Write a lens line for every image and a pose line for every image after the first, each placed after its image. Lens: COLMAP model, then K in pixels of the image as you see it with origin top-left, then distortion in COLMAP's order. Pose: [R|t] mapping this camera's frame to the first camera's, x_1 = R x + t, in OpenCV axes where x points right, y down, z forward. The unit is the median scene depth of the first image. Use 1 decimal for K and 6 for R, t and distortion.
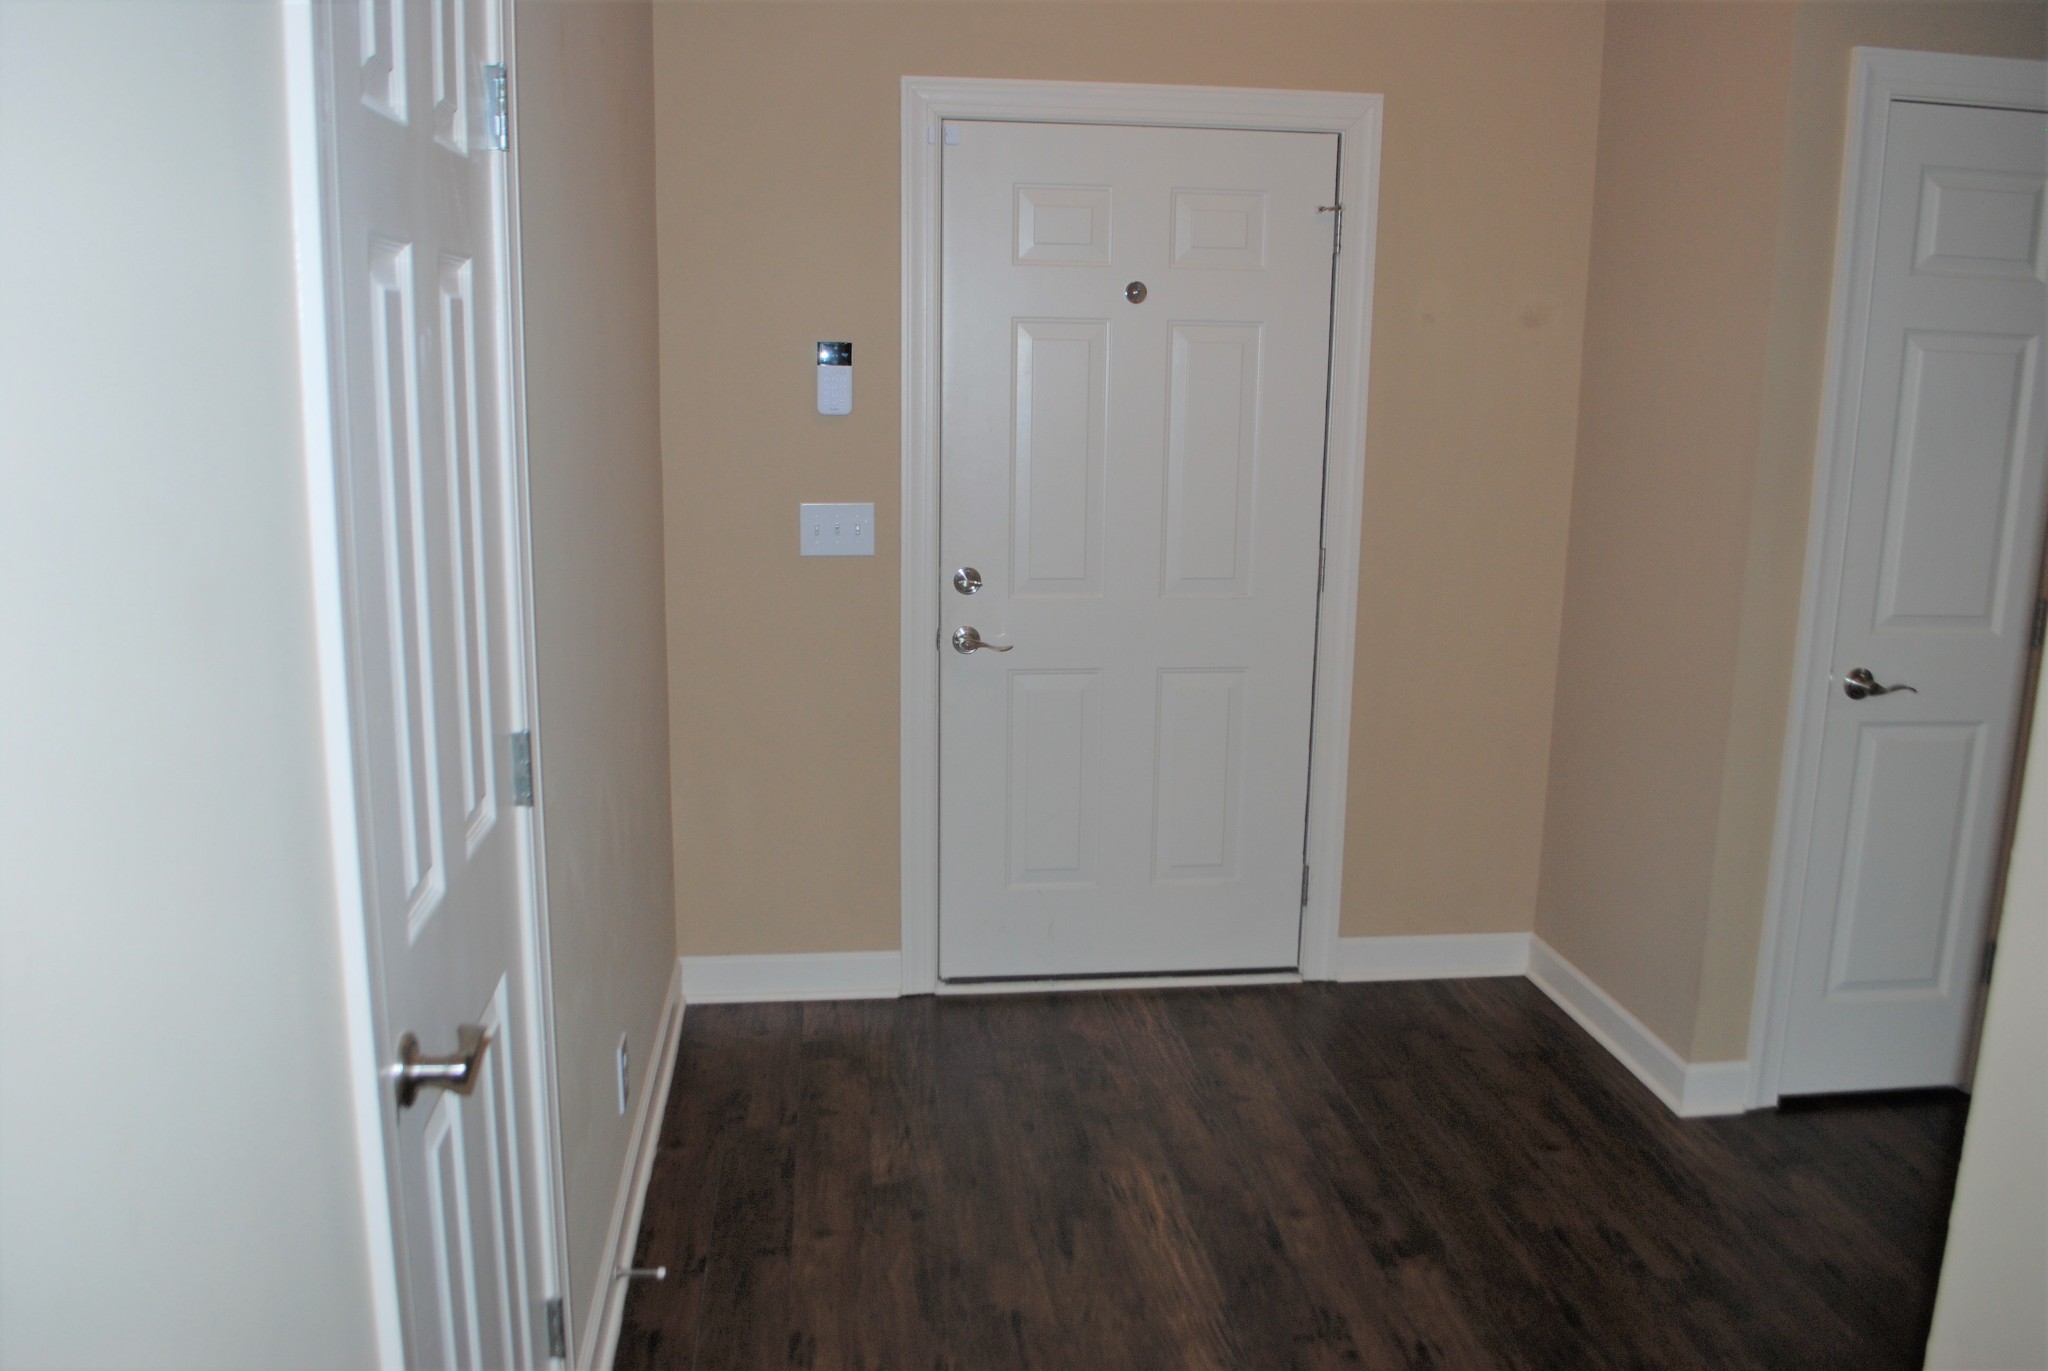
lens RADIAL K [[1606.8, 0, 1024.0], [0, 1606.8, 685.5], [0, 0, 1]] dist [-0.082141, 0.007393]
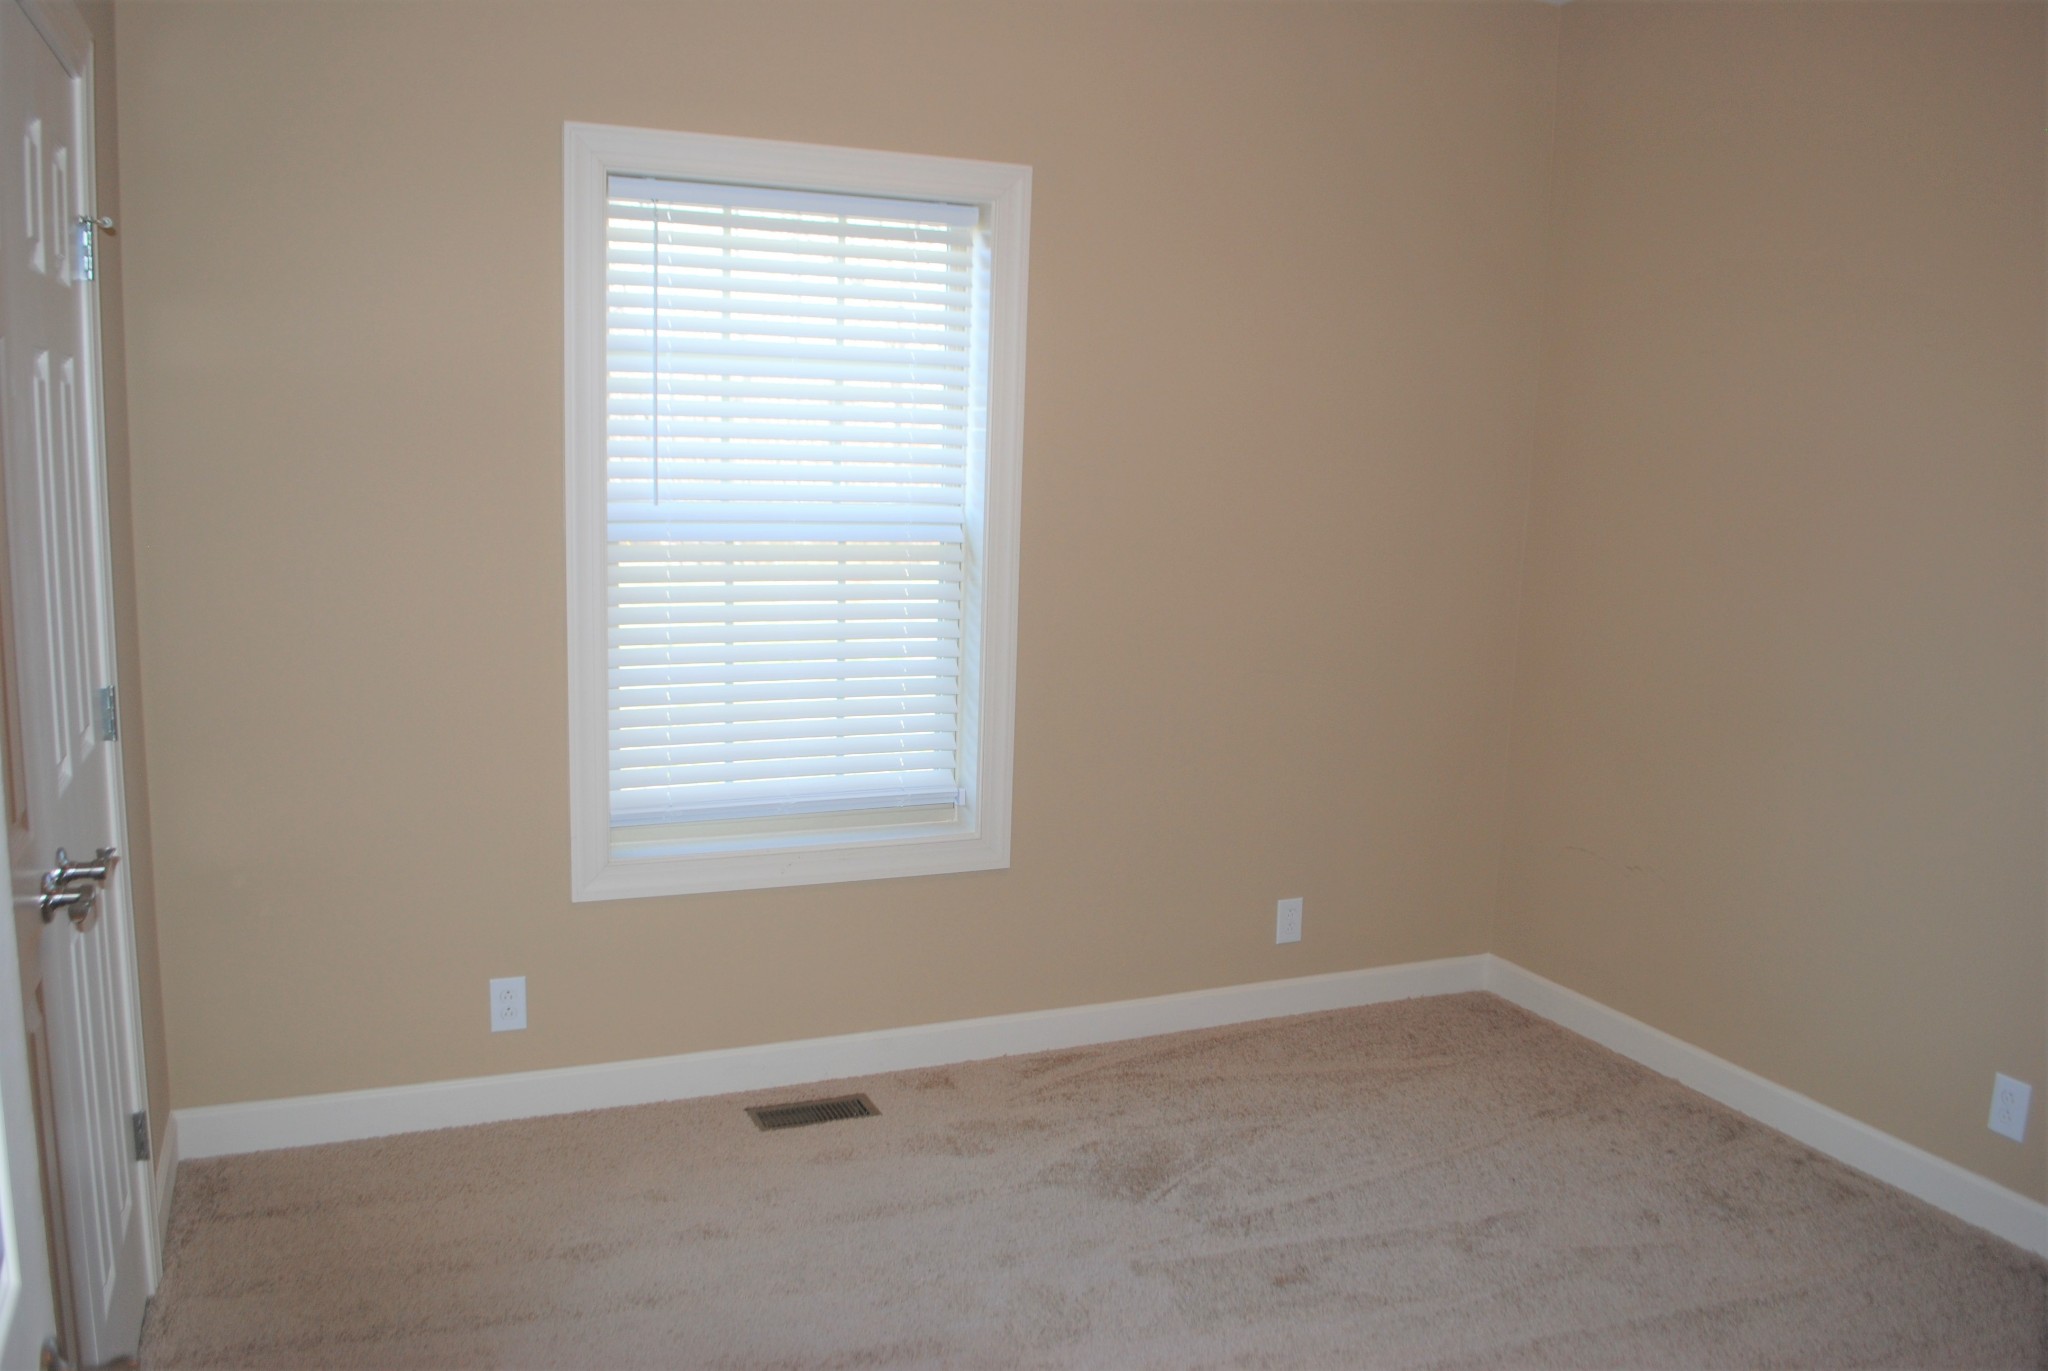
lens RADIAL K [[1606.8, 0, 1024.0], [0, 1606.8, 685.5], [0, 0, 1]] dist [-0.082141, 0.007393]
pose [[0.956451, -0.034659, 0.289827, 0.062007], [0.047205, 0.998221, -0.036409, 0.122602], [-0.288049, 0.048505, 0.956386, -0.588030]]
